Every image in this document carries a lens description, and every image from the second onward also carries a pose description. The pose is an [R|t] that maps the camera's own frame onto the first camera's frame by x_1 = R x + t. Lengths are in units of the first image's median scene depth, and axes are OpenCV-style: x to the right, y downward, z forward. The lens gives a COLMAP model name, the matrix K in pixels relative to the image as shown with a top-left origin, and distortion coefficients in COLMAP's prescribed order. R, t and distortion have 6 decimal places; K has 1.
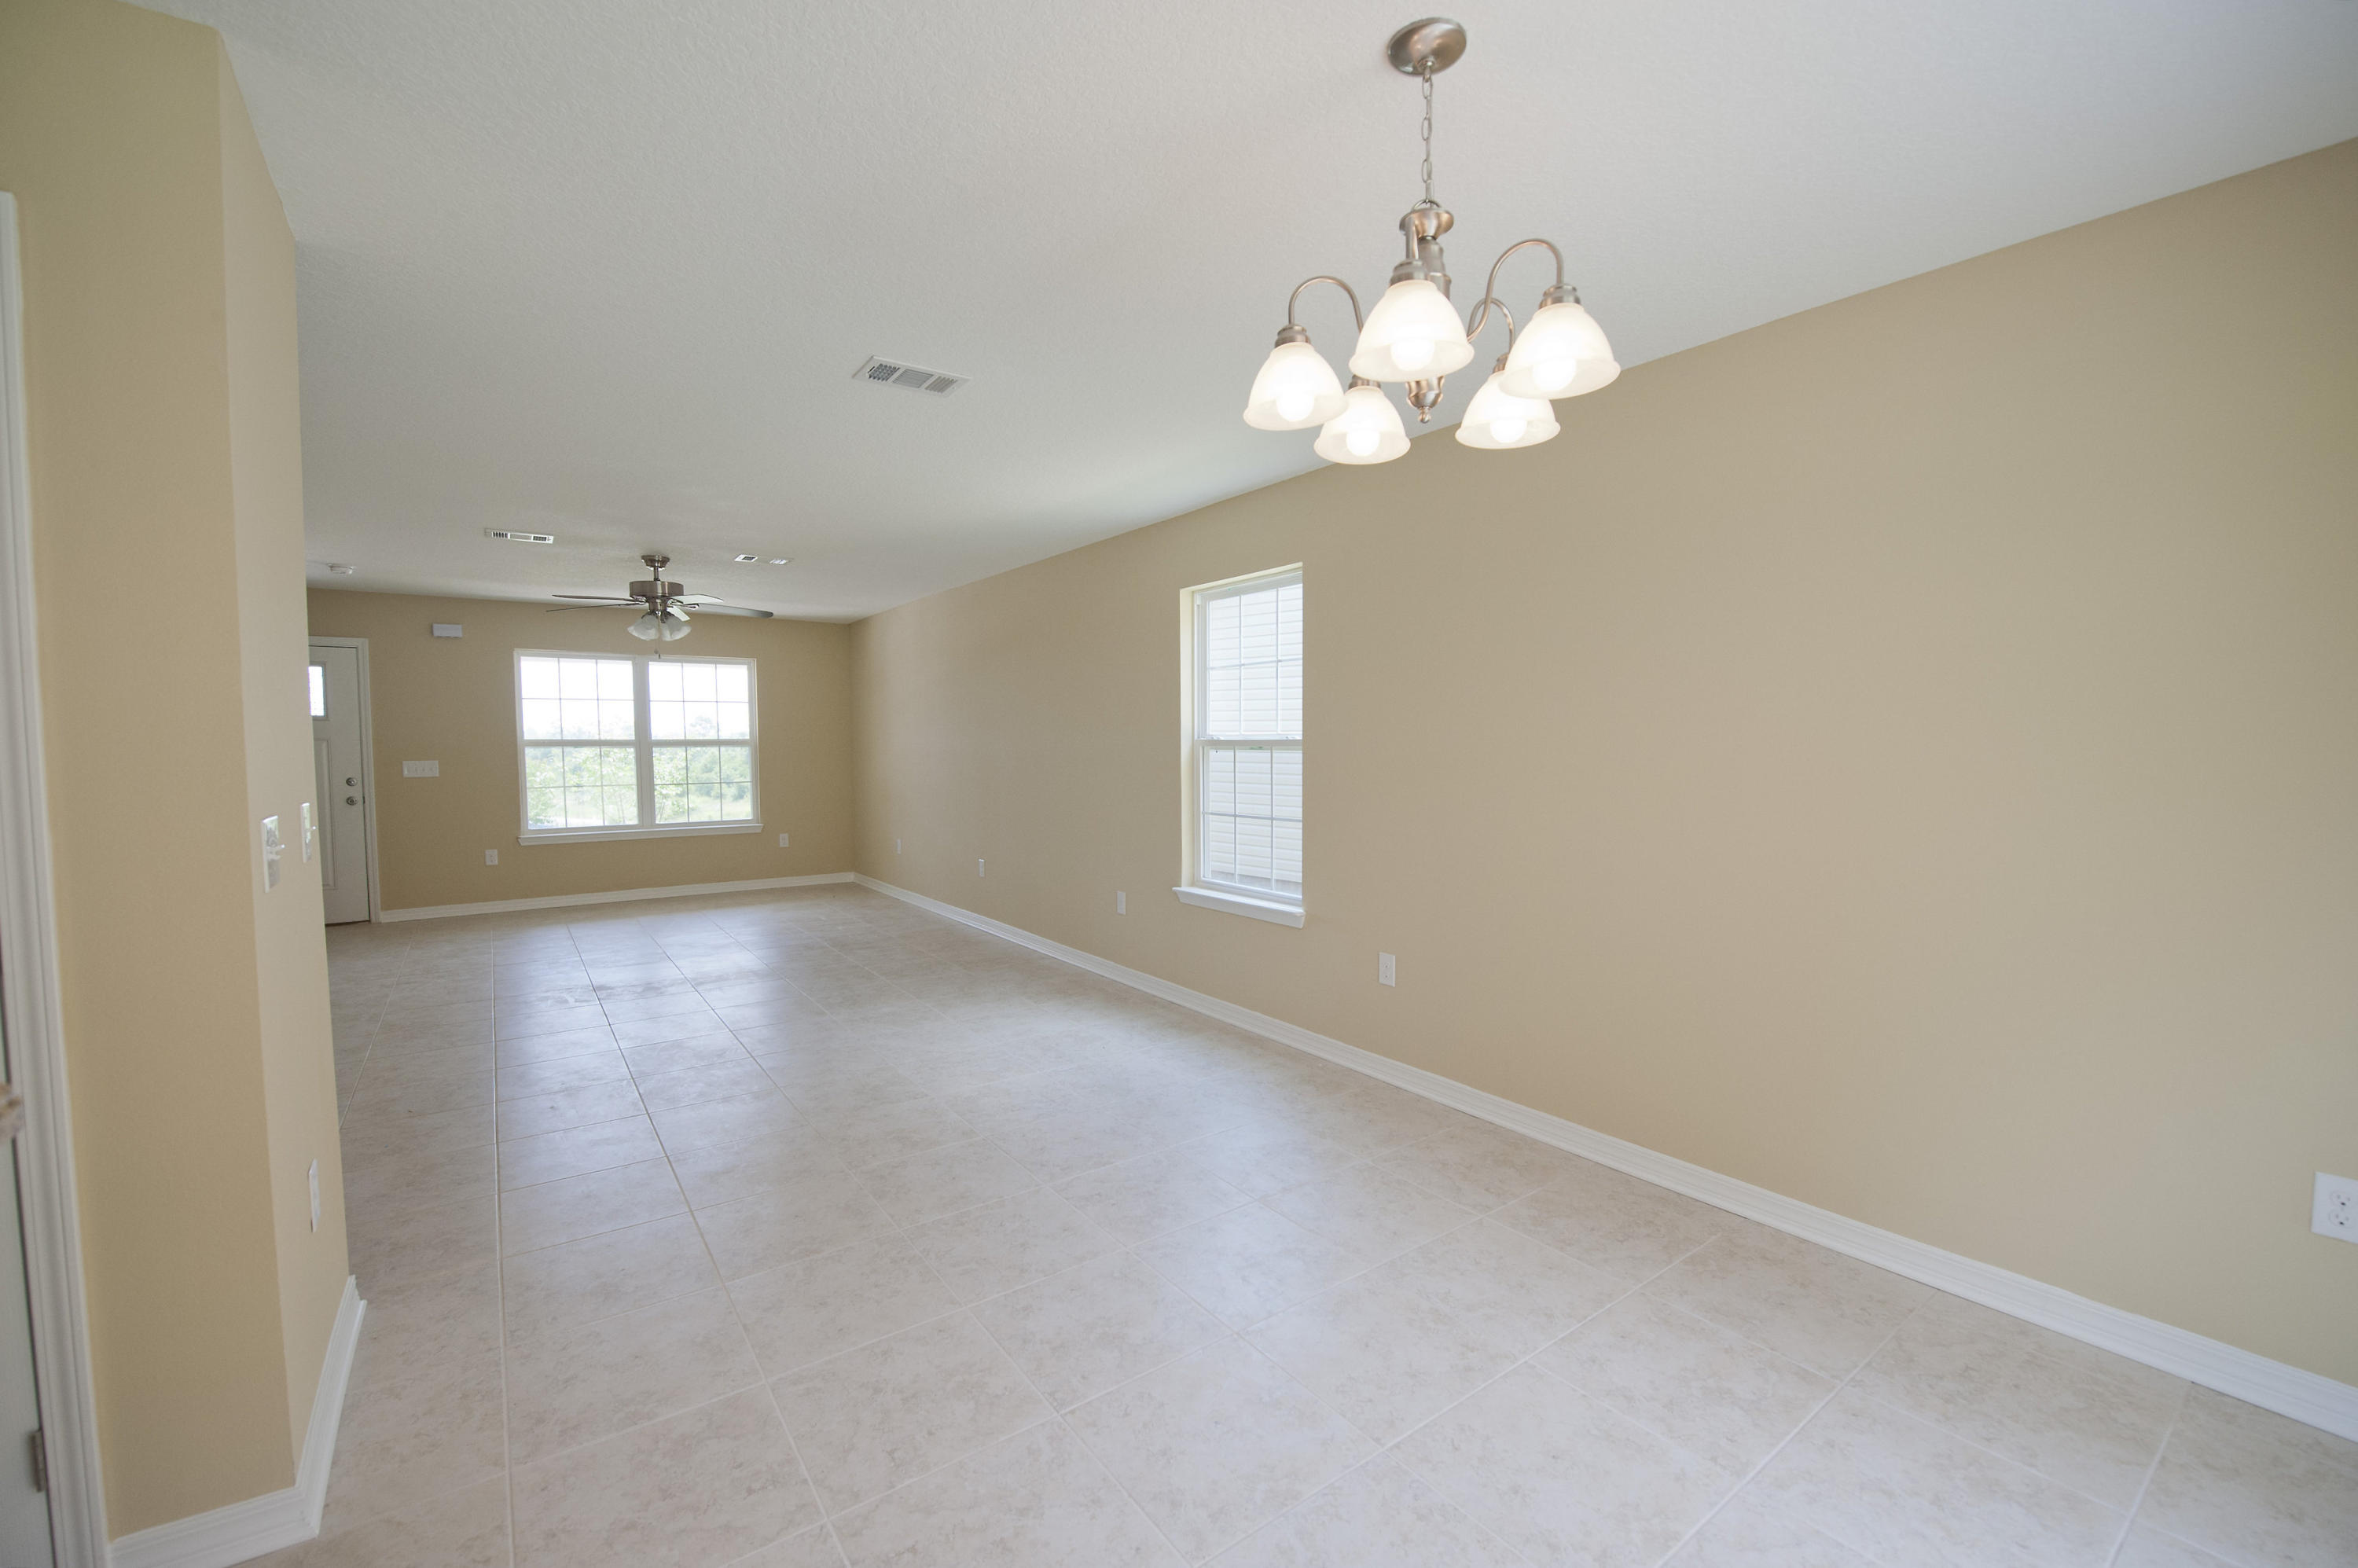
lens RADIAL K [[962.0, 0, 1190.5], [0, 962.0, 793.5], [0, 0, 1]] dist [-0.011689, -0.003885]
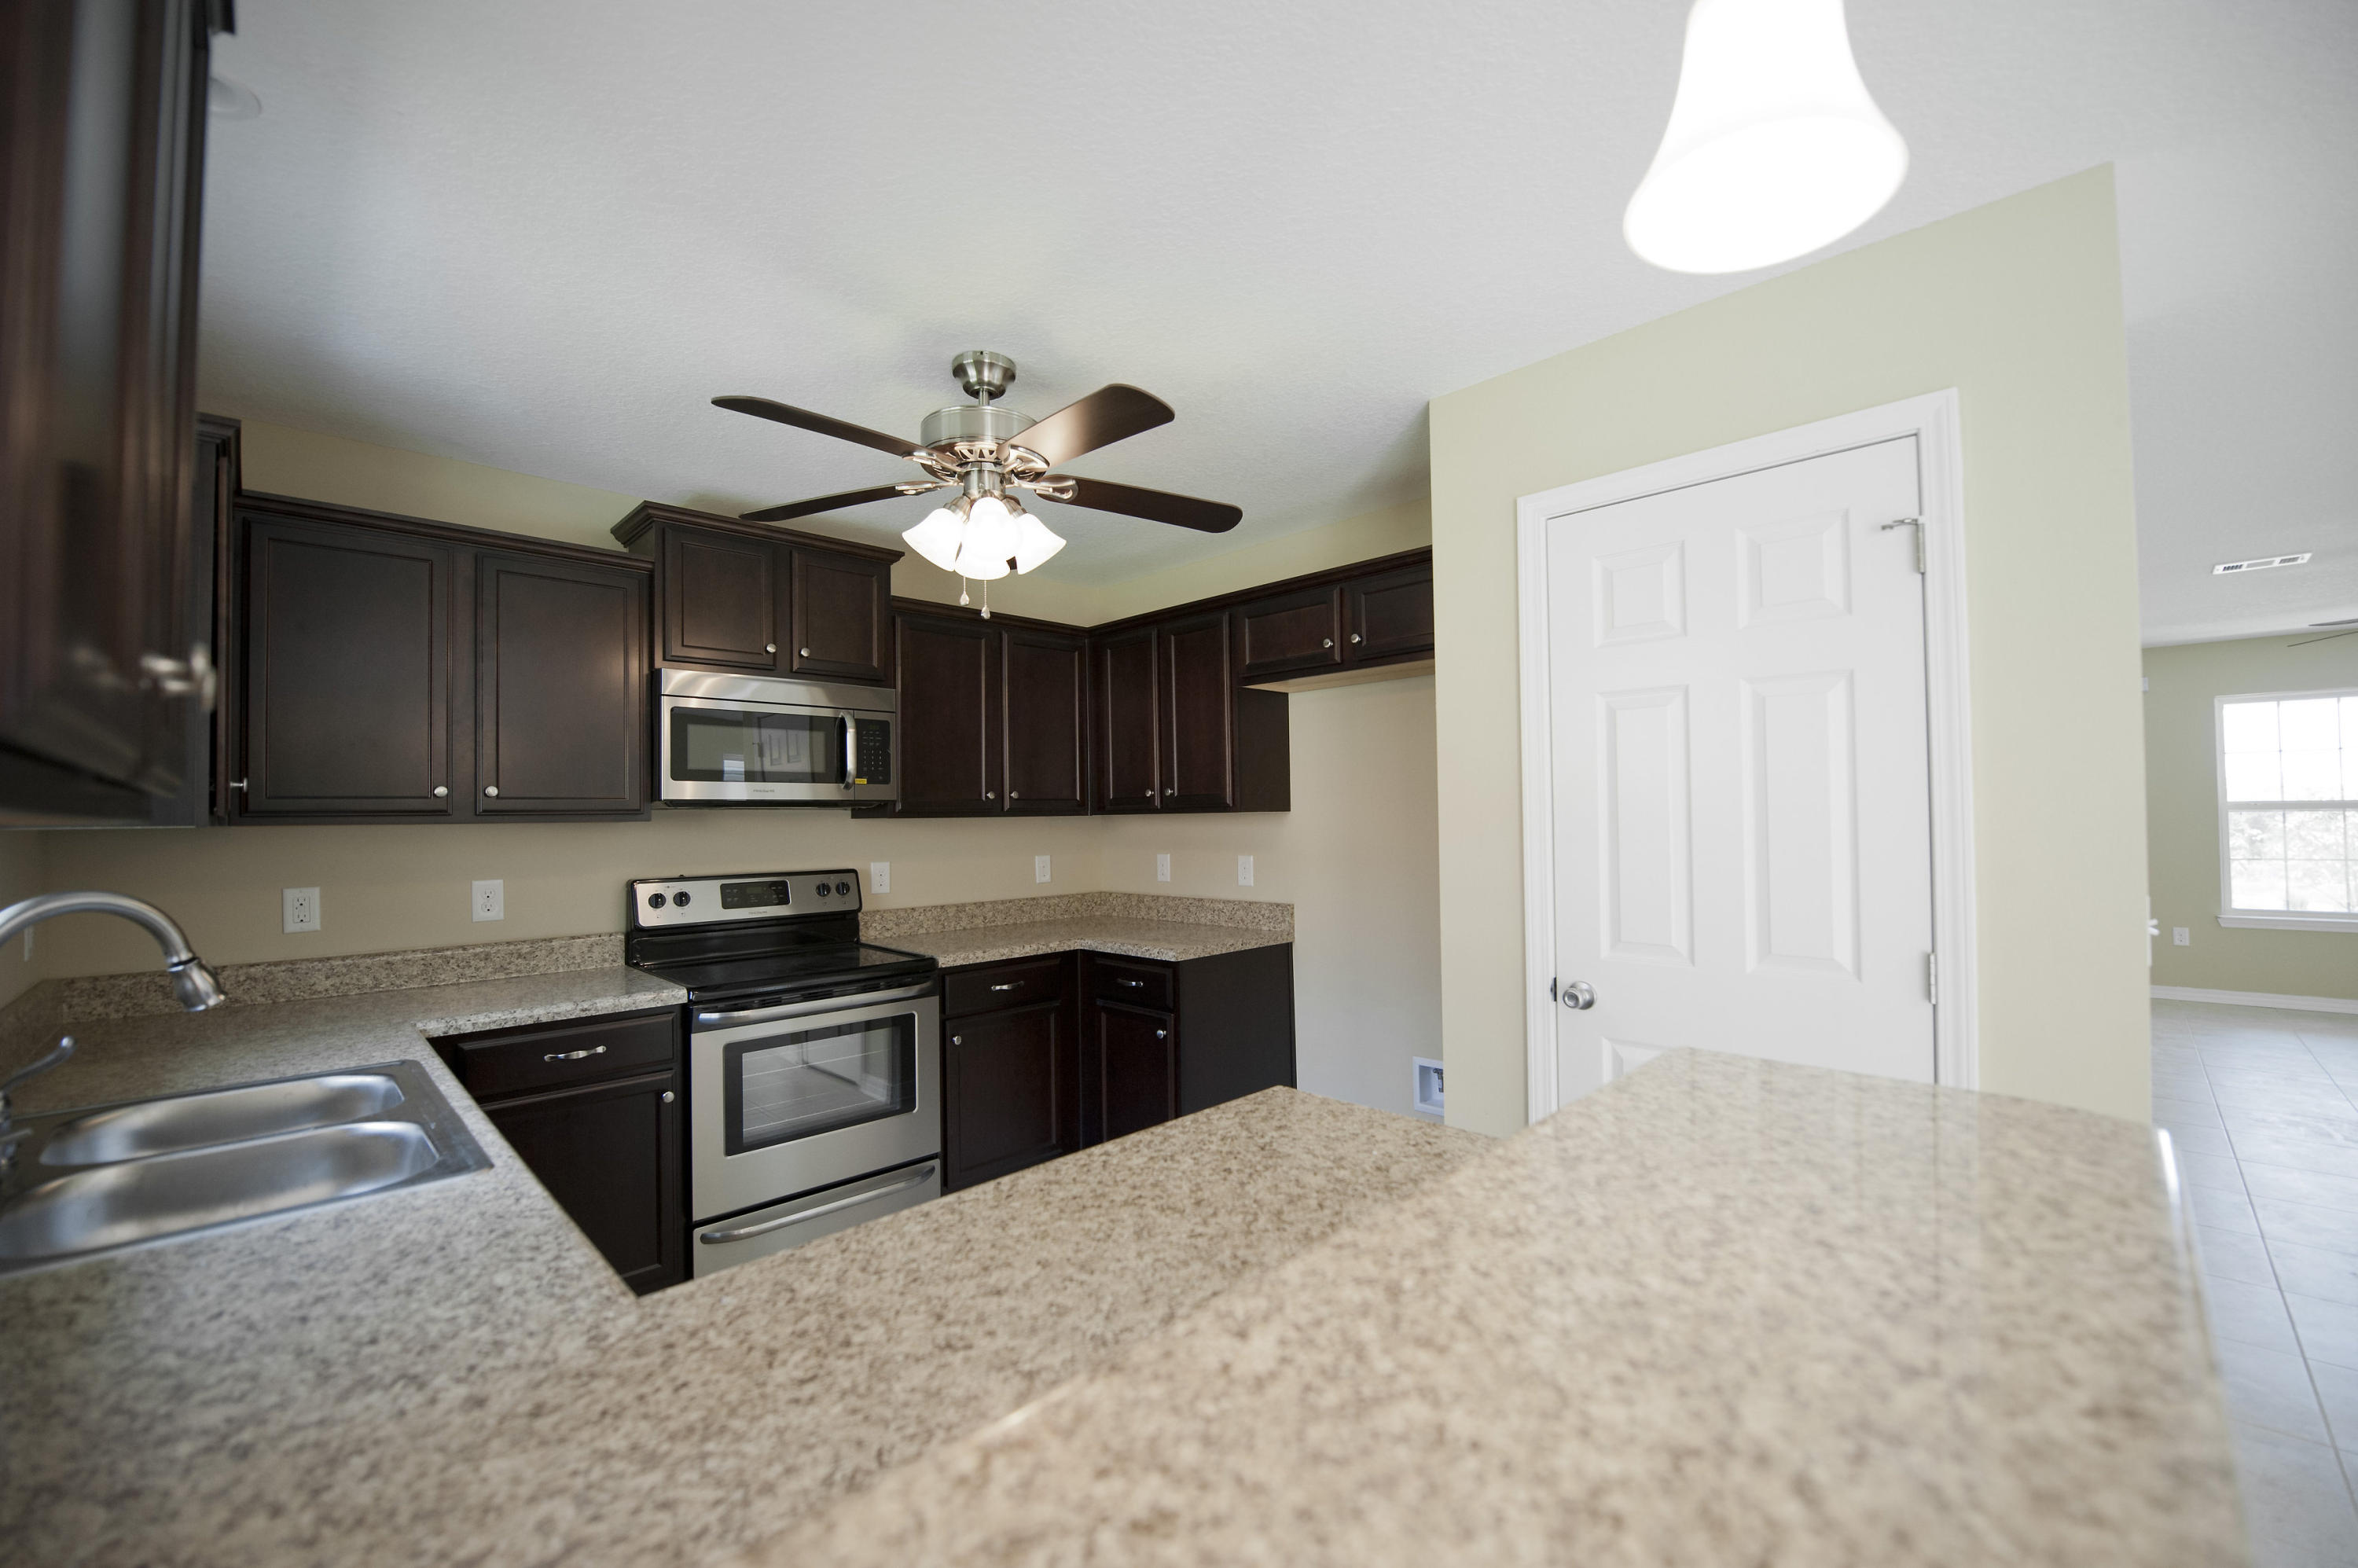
lens RADIAL K [[940.2, 0, 1185.3], [0, 940.2, 795.9], [0, 0, 1]] dist [-0.010897, -0.004066]
pose [[0.153494, -0.021030, -0.987926, -0.062282], [-0.041235, 0.998766, -0.027667, -0.000911], [0.987289, 0.044983, 0.152438, -0.059380]]
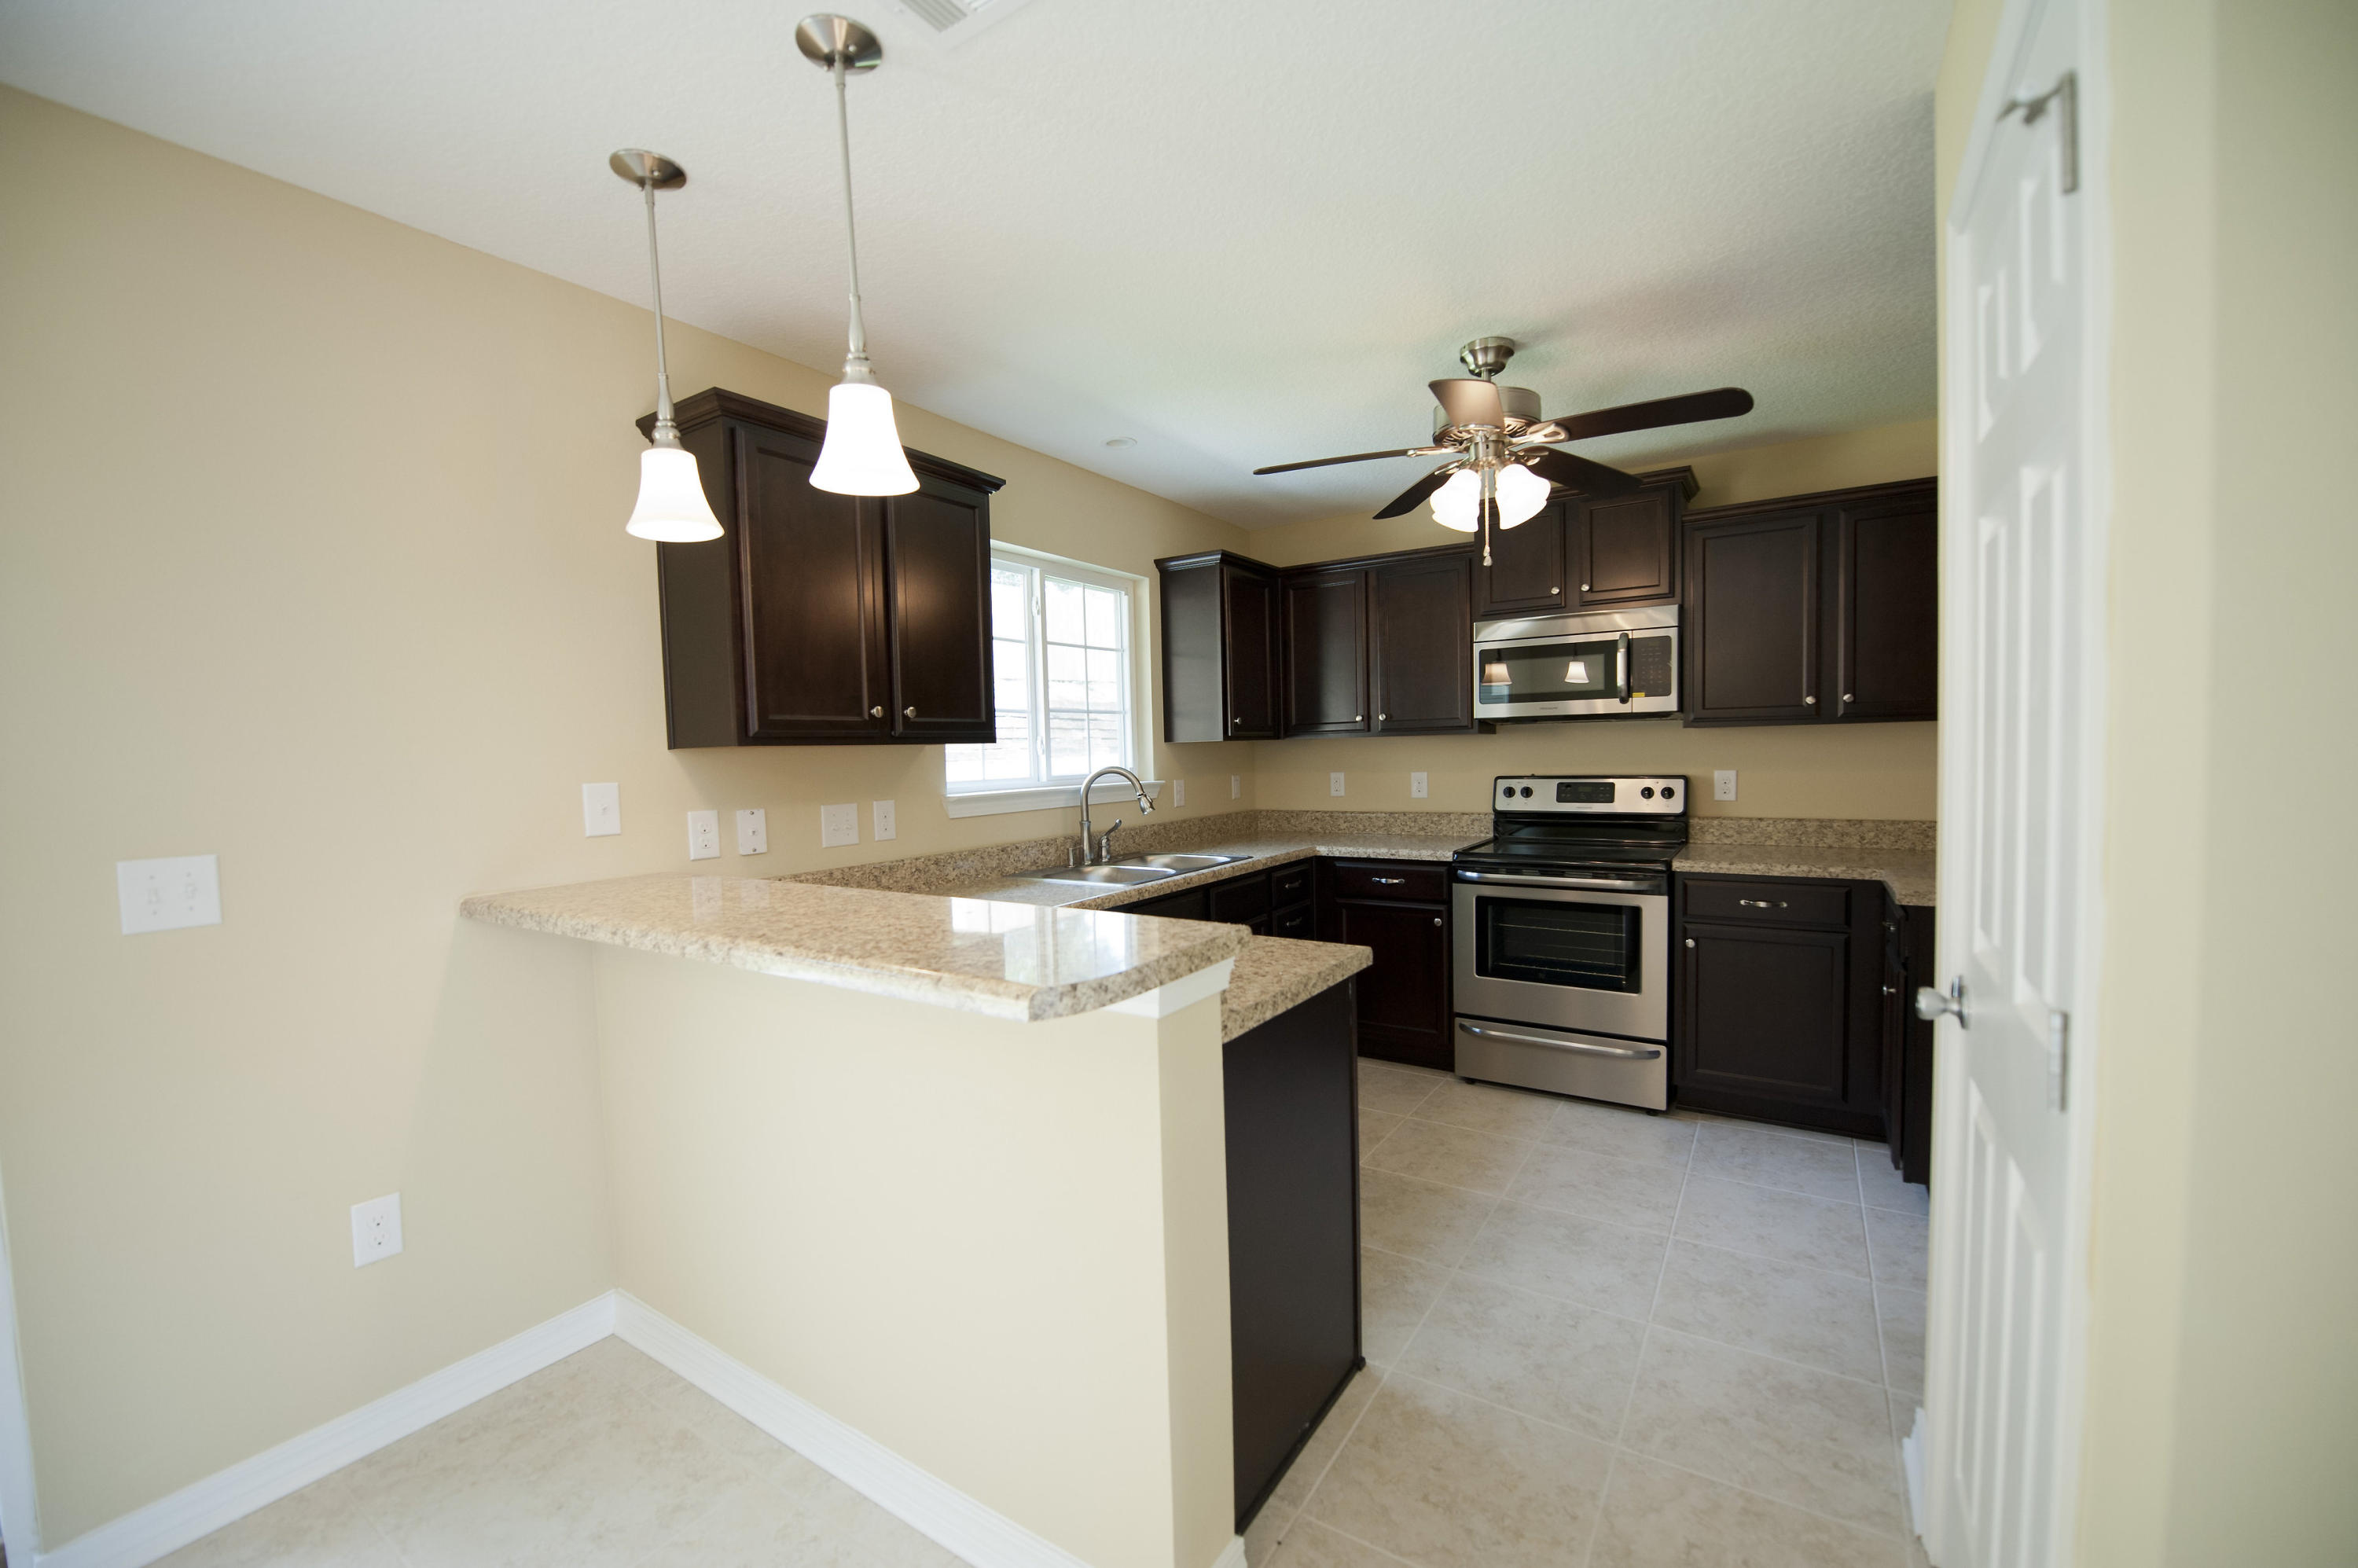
lens RADIAL K [[941.6, 0, 1185.5], [0, 941.6, 796.7], [0, 0, 1]] dist [-0.010736, -0.004247]
pose [[-0.934943, 0.043846, -0.352079, -0.135230], [0.007610, 0.994585, 0.103649, -0.014825], [0.354717, 0.094227, -0.930214, 0.257576]]
